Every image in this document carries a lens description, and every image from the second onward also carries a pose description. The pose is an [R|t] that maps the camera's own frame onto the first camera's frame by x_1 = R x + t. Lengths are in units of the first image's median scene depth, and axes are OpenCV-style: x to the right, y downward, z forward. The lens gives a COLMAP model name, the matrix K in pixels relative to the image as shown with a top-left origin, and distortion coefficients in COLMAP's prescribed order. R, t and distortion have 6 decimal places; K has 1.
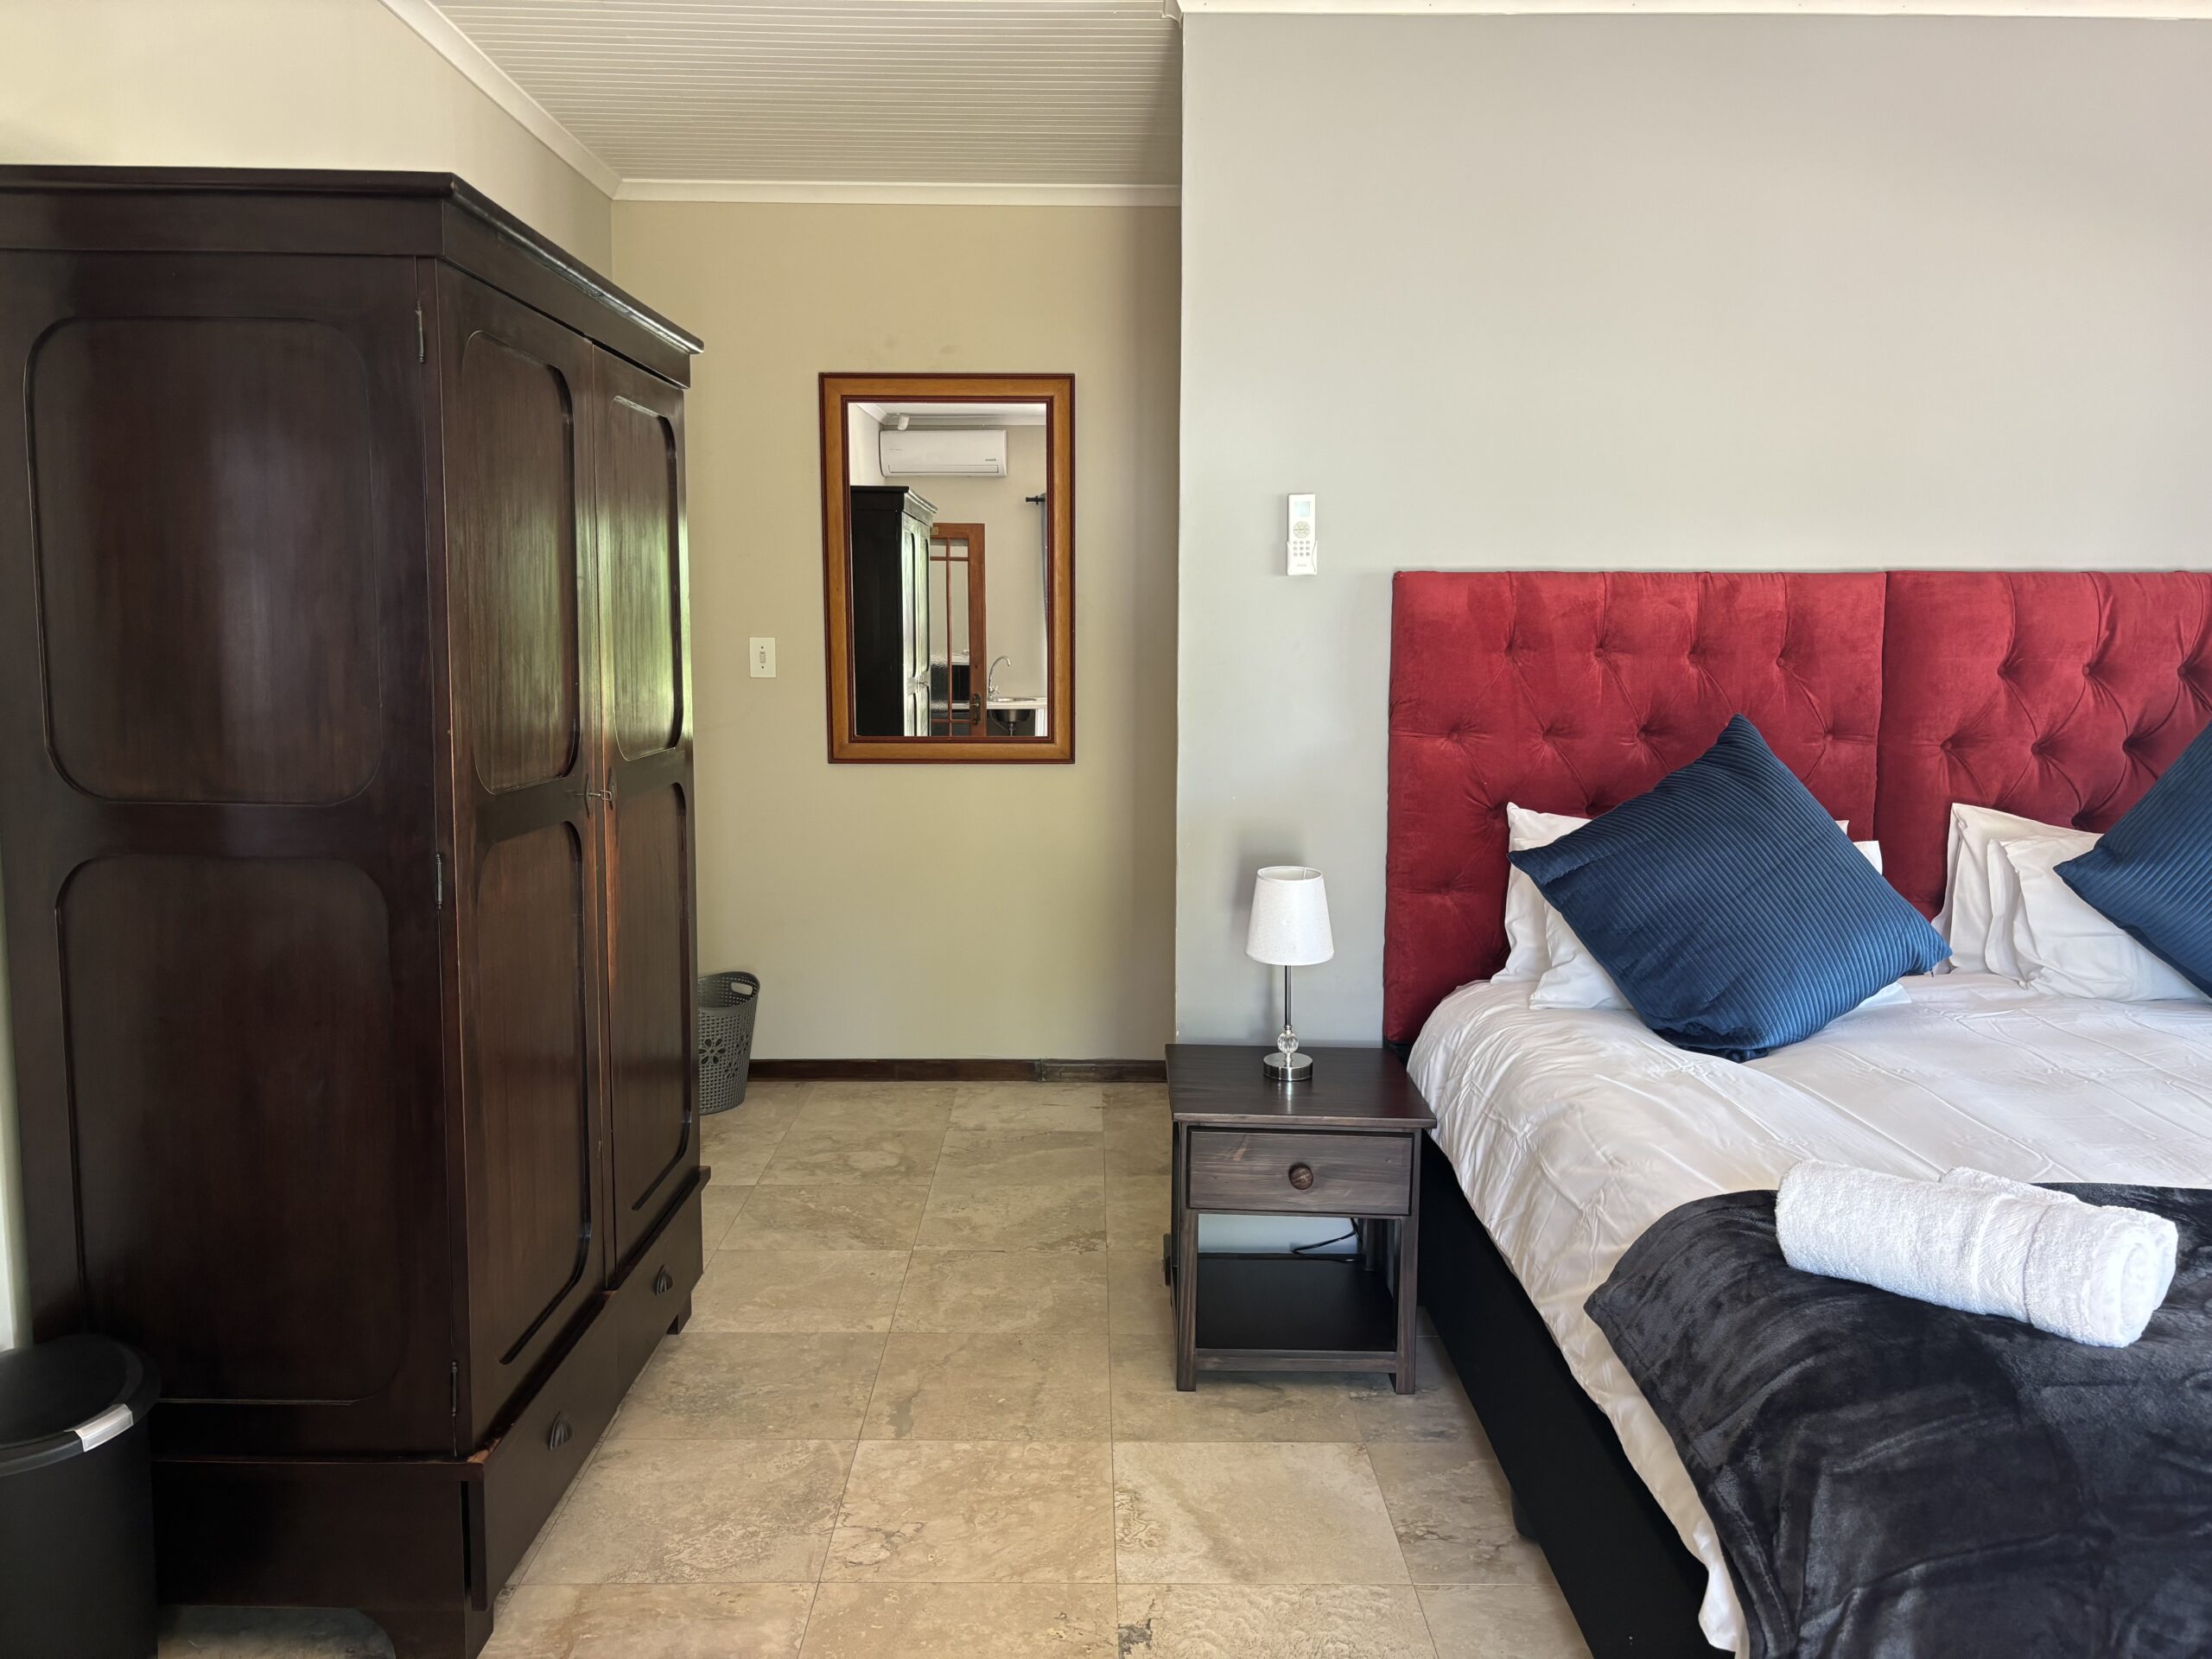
lens RADIAL K [[1680.2, 0, 1067.3], [0, 1680.2, 804.7], [0, 0, 1]] dist [0.039793, -0.039888]
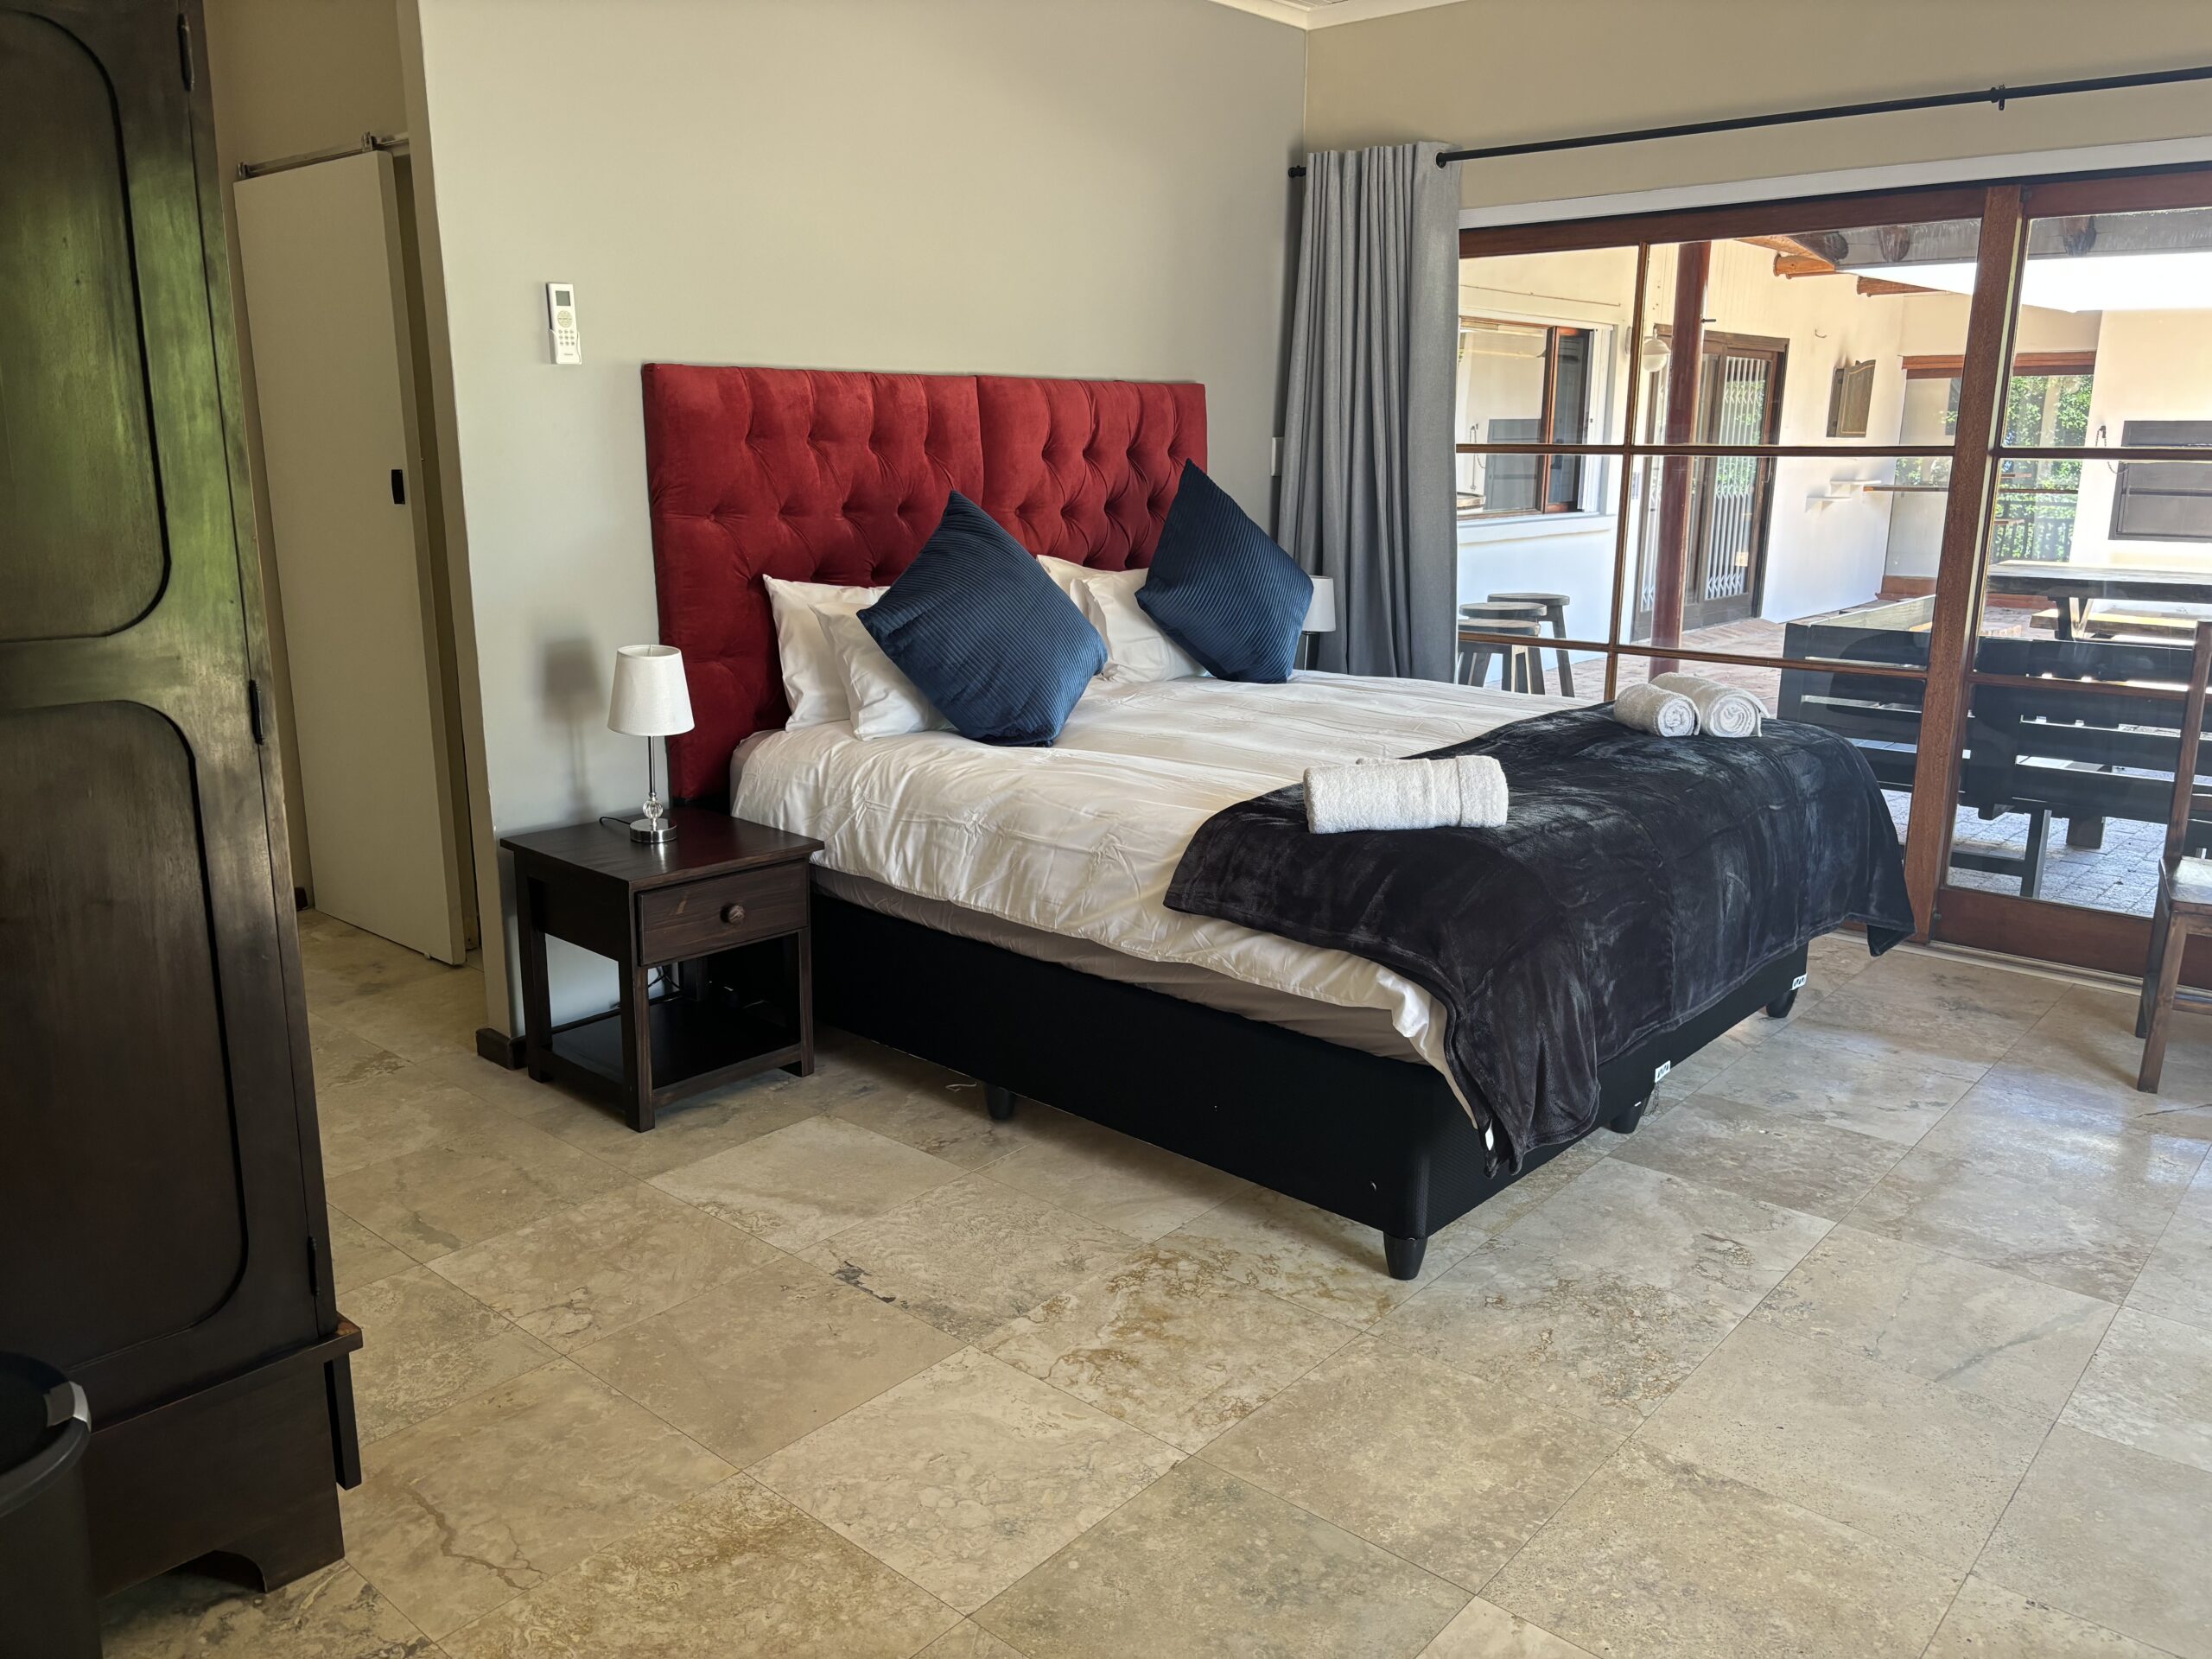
lens RADIAL K [[1680.2, 0, 1096.9], [0, 1680.2, 828.0], [0, 0, 1]] dist [0.039793, -0.039888]
pose [[0.660563, -0.173430, 0.730465, -0.459475], [0.076460, 0.983435, 0.164348, -0.002936], [-0.746867, -0.052711, 0.662881, 0.061786]]
